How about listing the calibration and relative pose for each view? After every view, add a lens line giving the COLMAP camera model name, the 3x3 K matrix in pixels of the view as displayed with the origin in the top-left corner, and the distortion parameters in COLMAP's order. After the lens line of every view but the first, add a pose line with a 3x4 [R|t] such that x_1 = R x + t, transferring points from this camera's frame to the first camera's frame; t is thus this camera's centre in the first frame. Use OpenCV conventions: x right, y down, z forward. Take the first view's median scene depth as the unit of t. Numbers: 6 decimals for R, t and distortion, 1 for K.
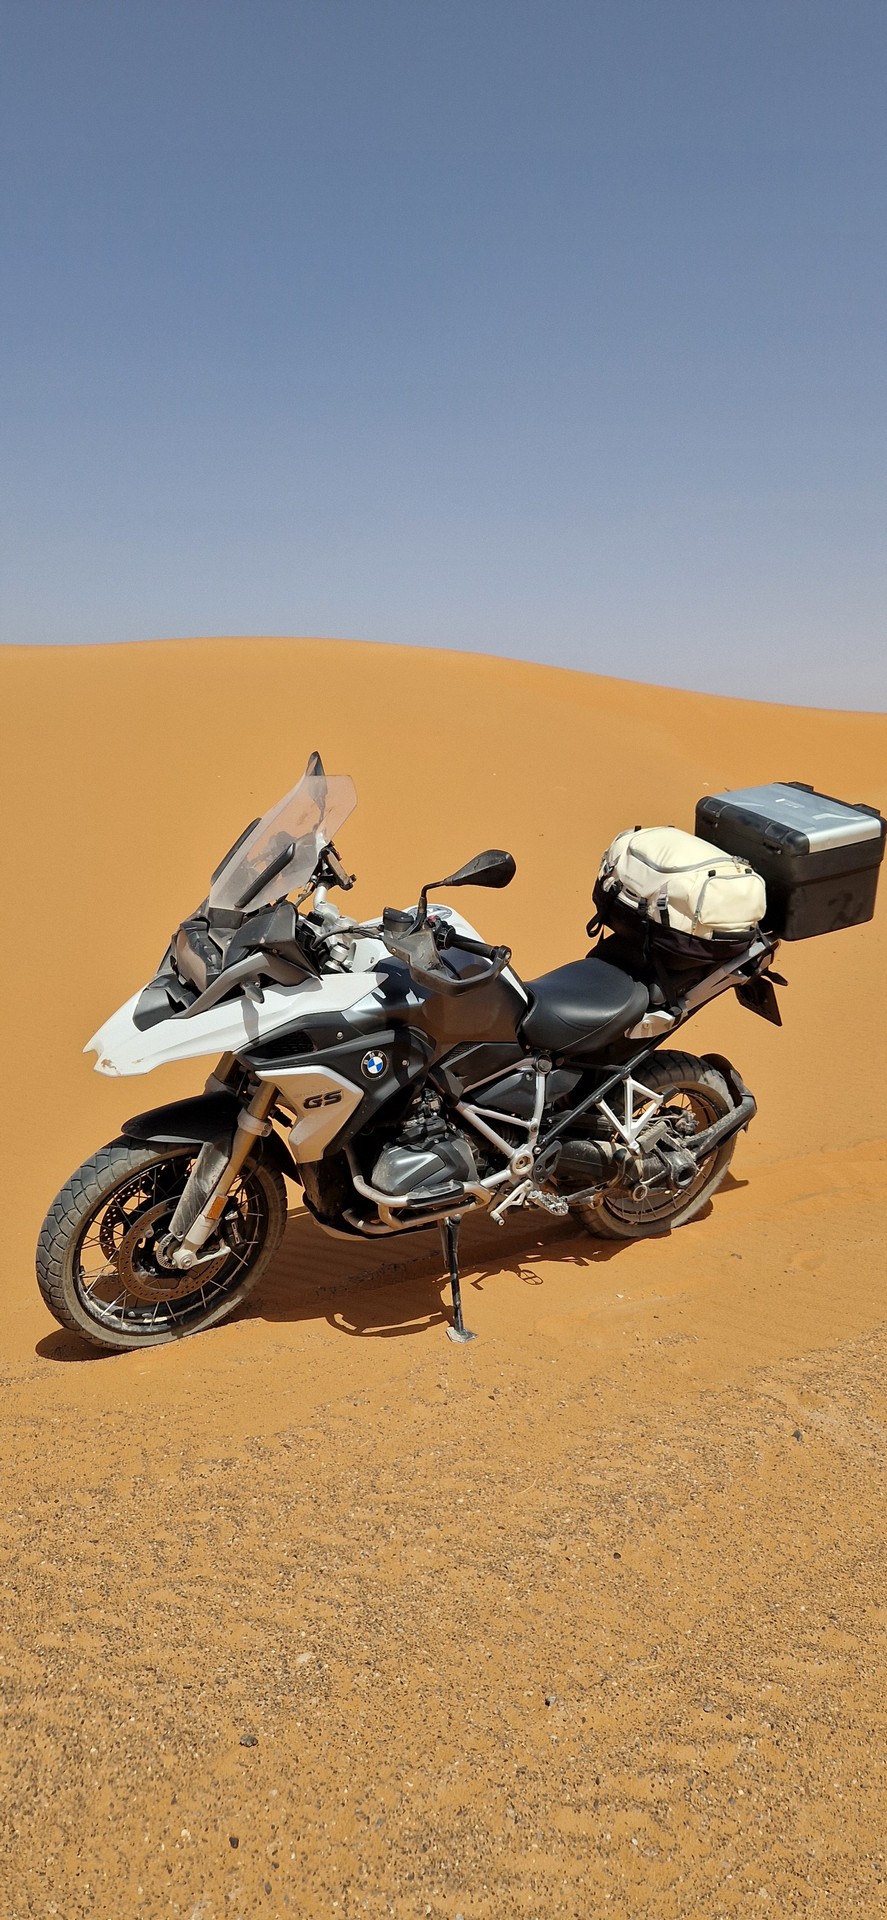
lens RADIAL K [[1236.2, 0, 441.5], [0, 1236.2, 954.0], [0, 0, 1]] dist [0.039778, -0.045555]
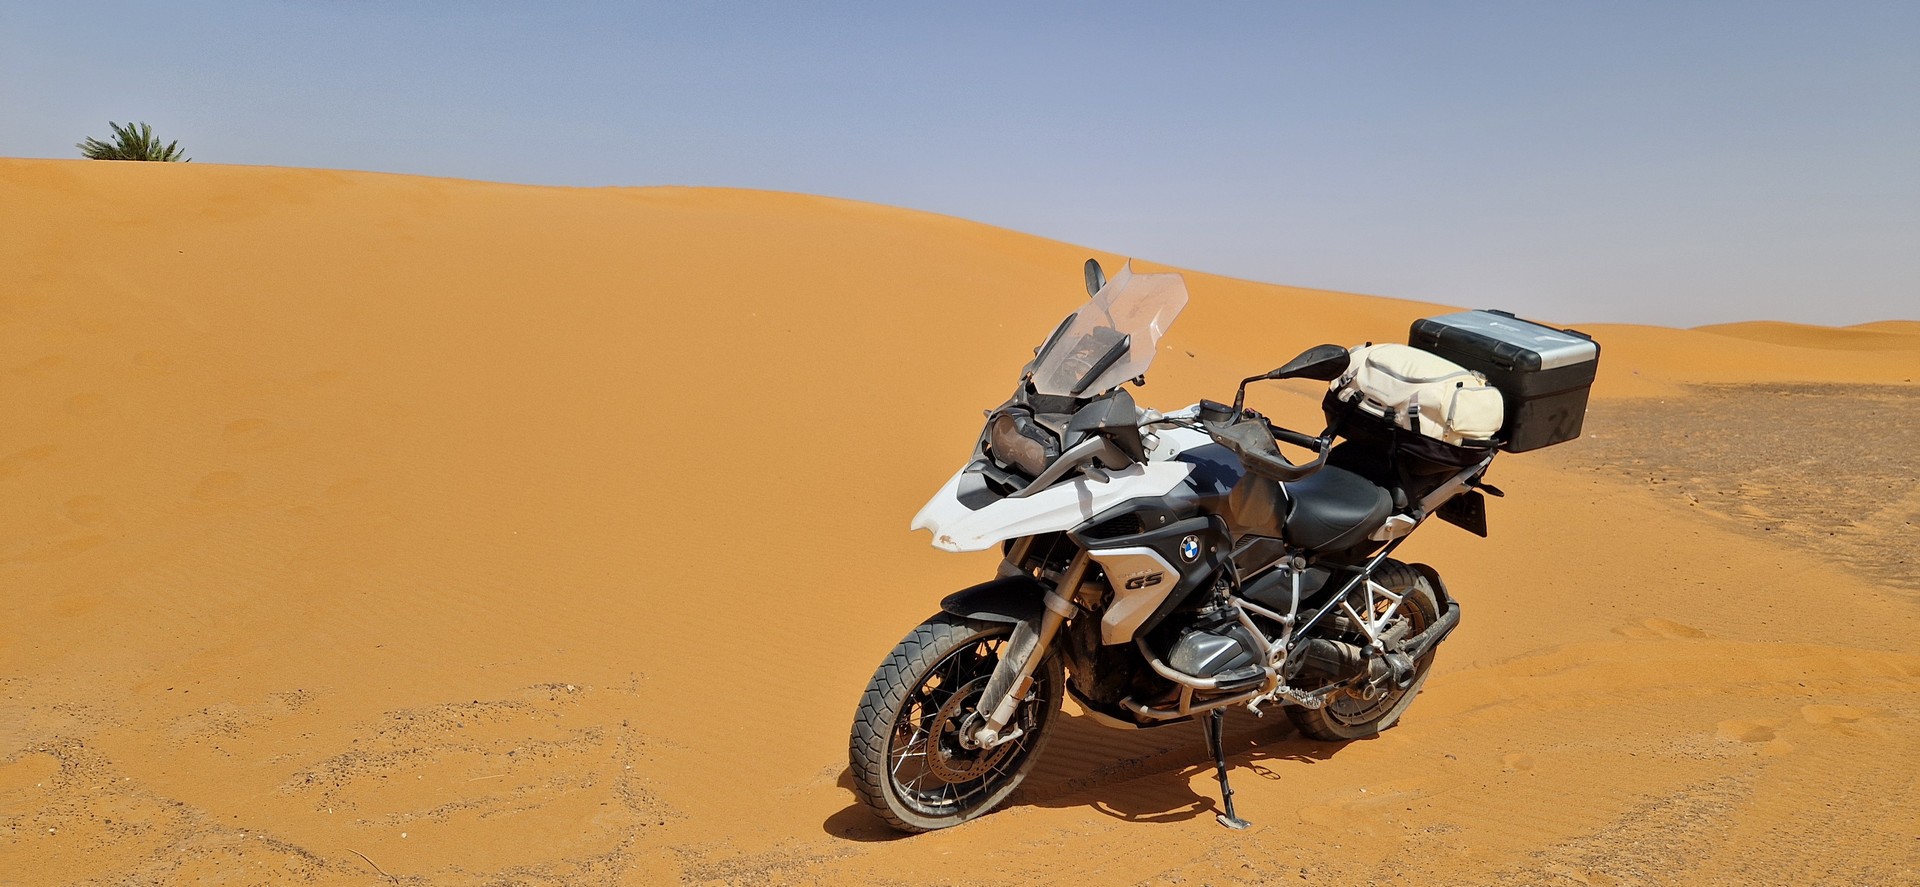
lens RADIAL K [[1236.2, 0, 945.3], [0, 1236.2, 428.4], [0, 0, 1]] dist [0.039778, -0.045555]
pose [[0.996920, 0.030551, 0.072225, -0.315561], [-0.025490, 0.997222, -0.069985, 0.061945], [-0.074162, 0.067929, 0.994930, -0.028375]]
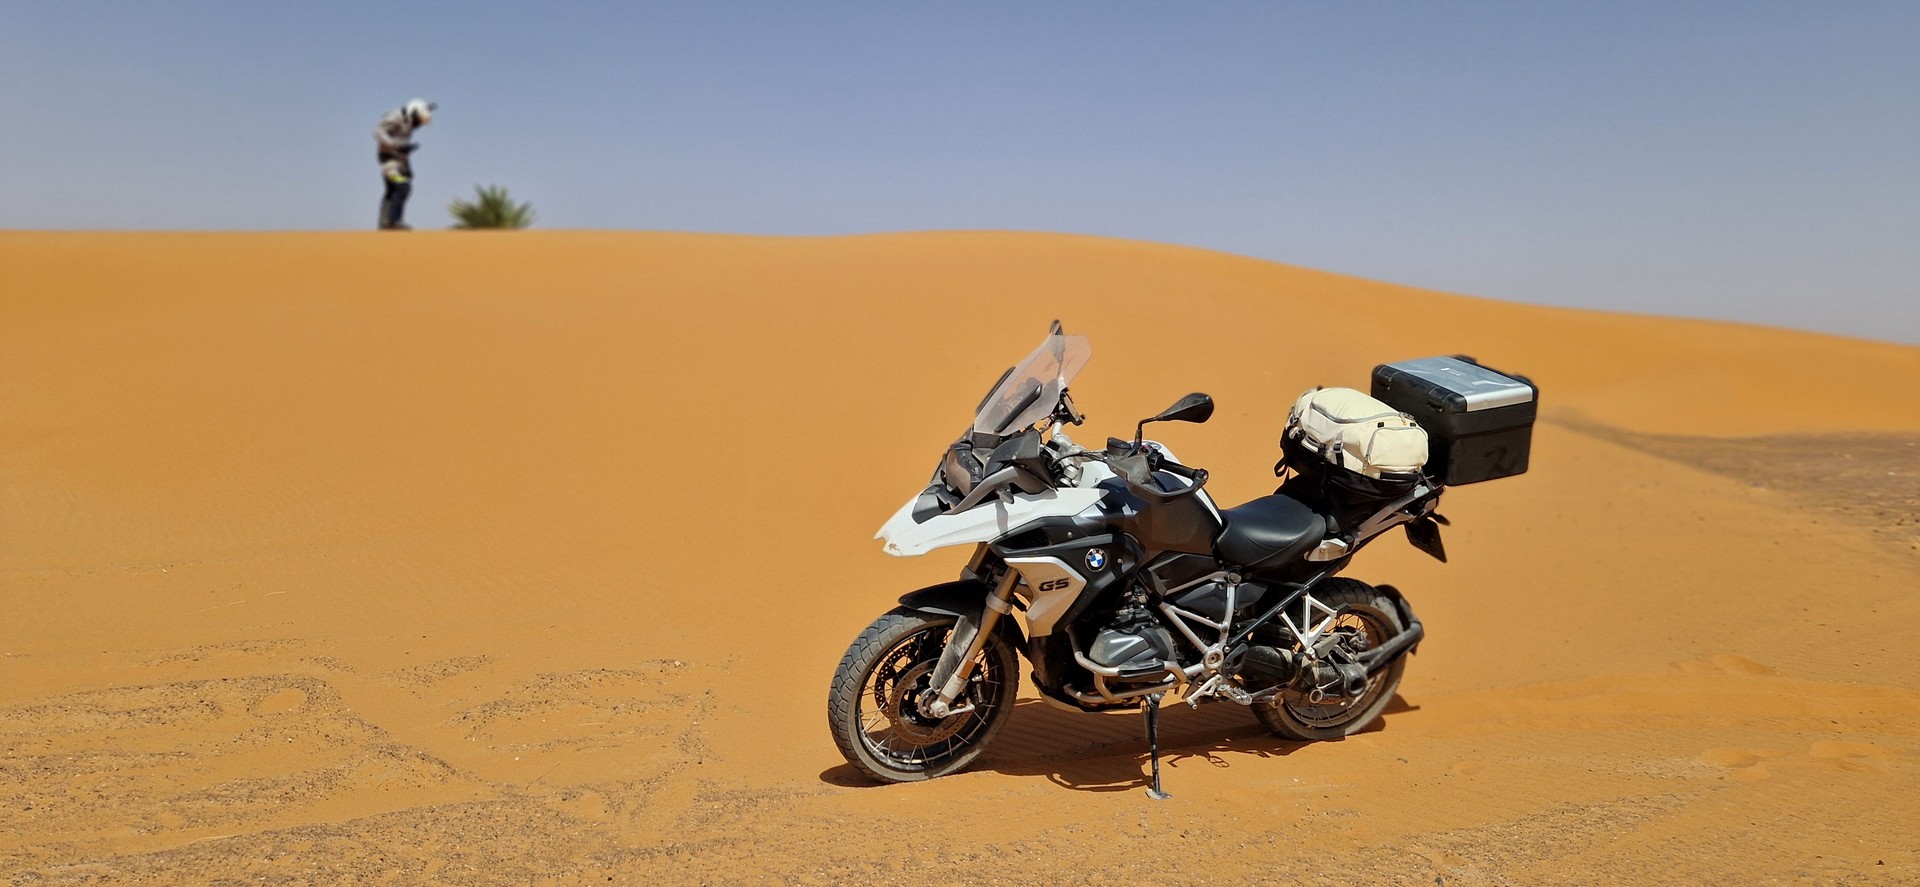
lens RADIAL K [[1236.2, 0, 957.1], [0, 1236.2, 414.5], [0, 0, 1]] dist [0.039778, -0.045555]
pose [[0.987859, 0.033314, -0.151740, -0.006998], [-0.048337, 0.994167, -0.096418, 0.065613], [0.147643, 0.102582, 0.983707, -0.268945]]
